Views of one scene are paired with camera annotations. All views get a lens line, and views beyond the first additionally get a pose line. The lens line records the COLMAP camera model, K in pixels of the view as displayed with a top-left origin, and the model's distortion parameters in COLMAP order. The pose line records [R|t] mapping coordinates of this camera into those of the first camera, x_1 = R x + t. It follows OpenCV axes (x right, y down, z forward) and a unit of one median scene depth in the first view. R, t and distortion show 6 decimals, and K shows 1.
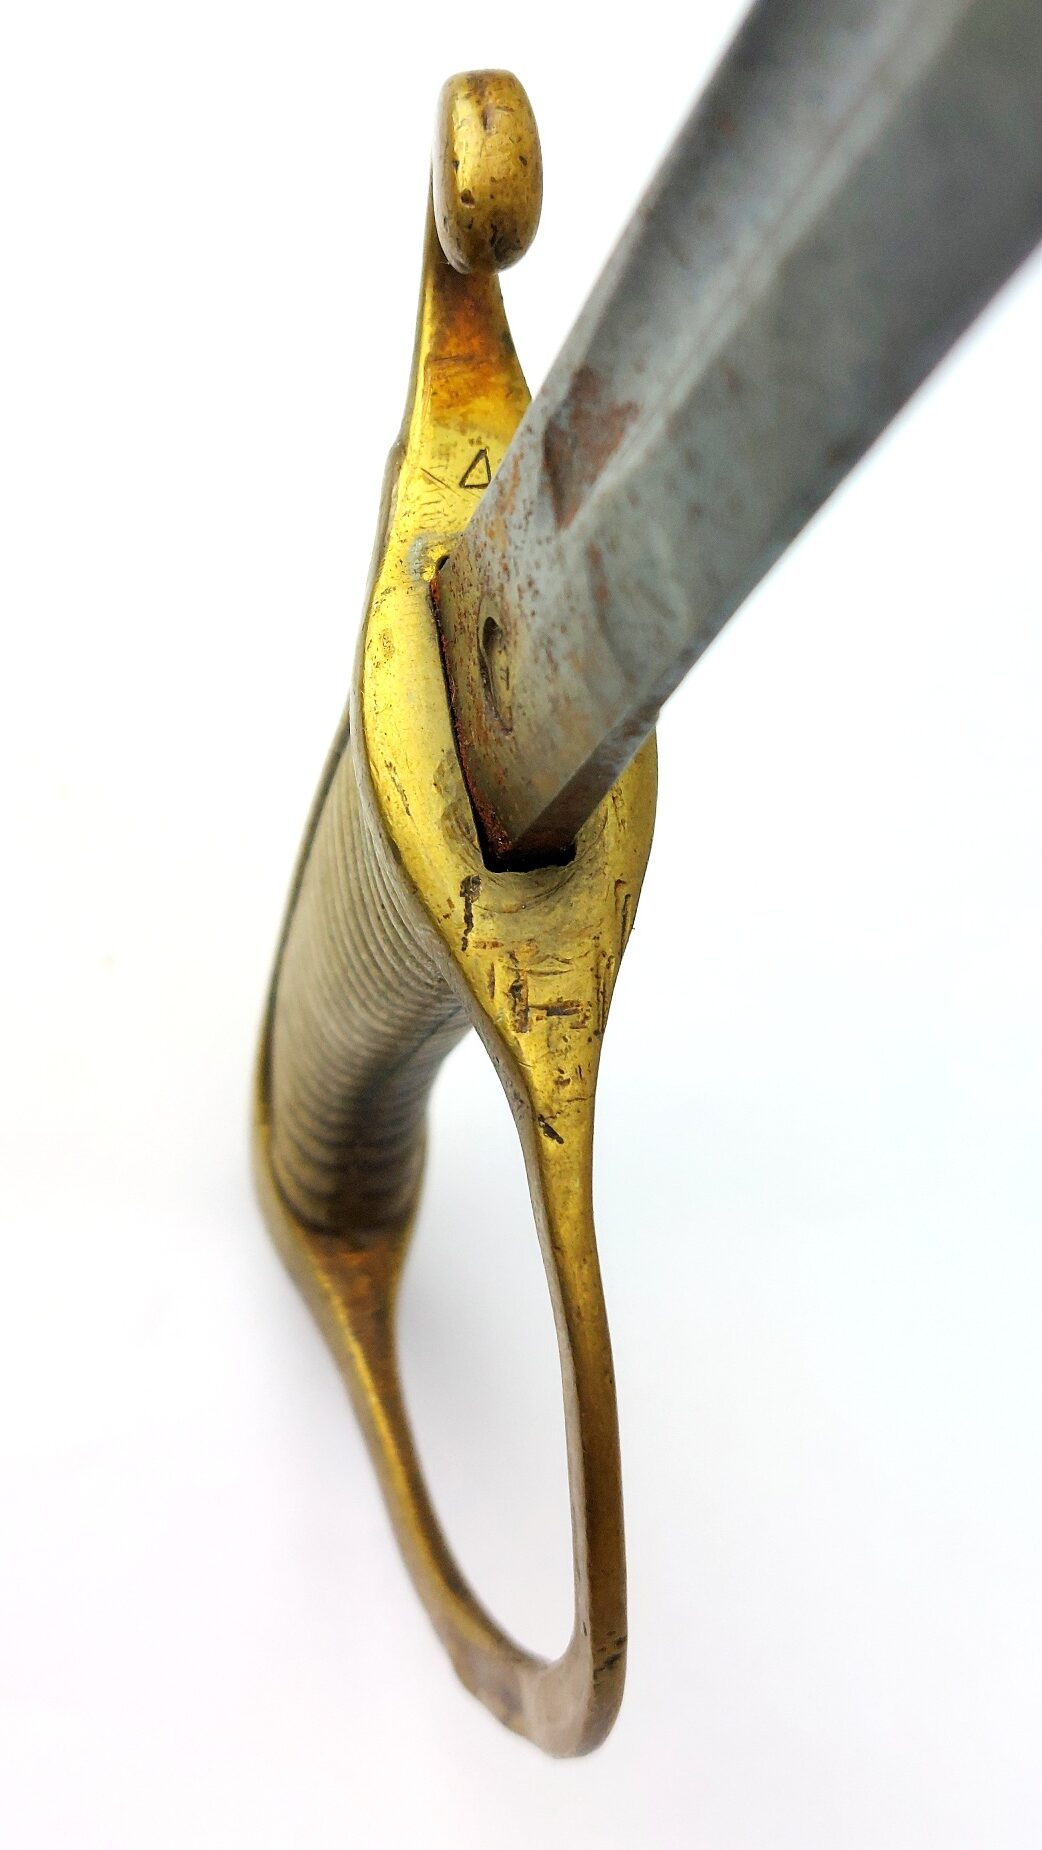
lens RADIAL K [[2711.8, 0, 521.0], [0, 2711.8, 925.0], [0, 0, 1]] dist [0.234186, -1.320451]
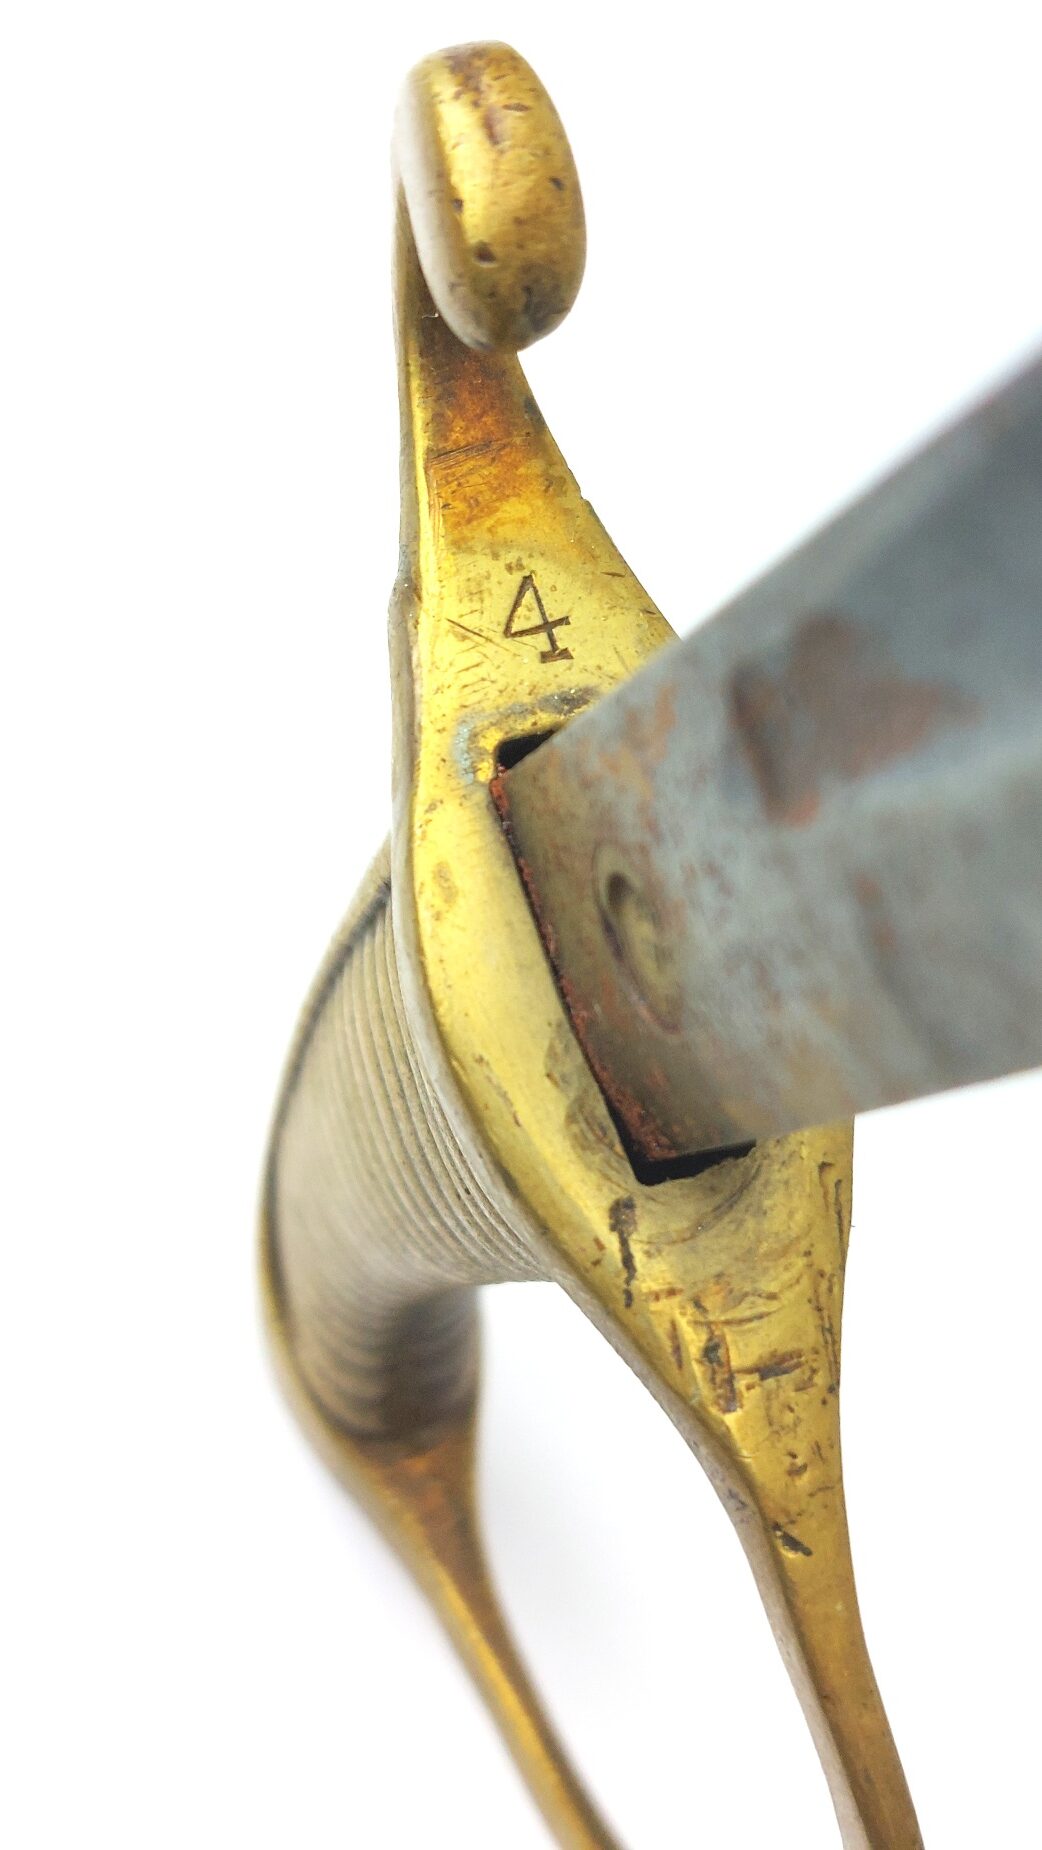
lens RADIAL K [[2711.8, 0, 521.0], [0, 2711.8, 925.0], [0, 0, 1]] dist [0.234186, -1.320451]
pose [[0.985677, -0.161184, 0.049601, -0.067284], [0.155721, 0.982805, 0.099223, -0.161499], [-0.064741, -0.090078, 0.993828, 0.304947]]
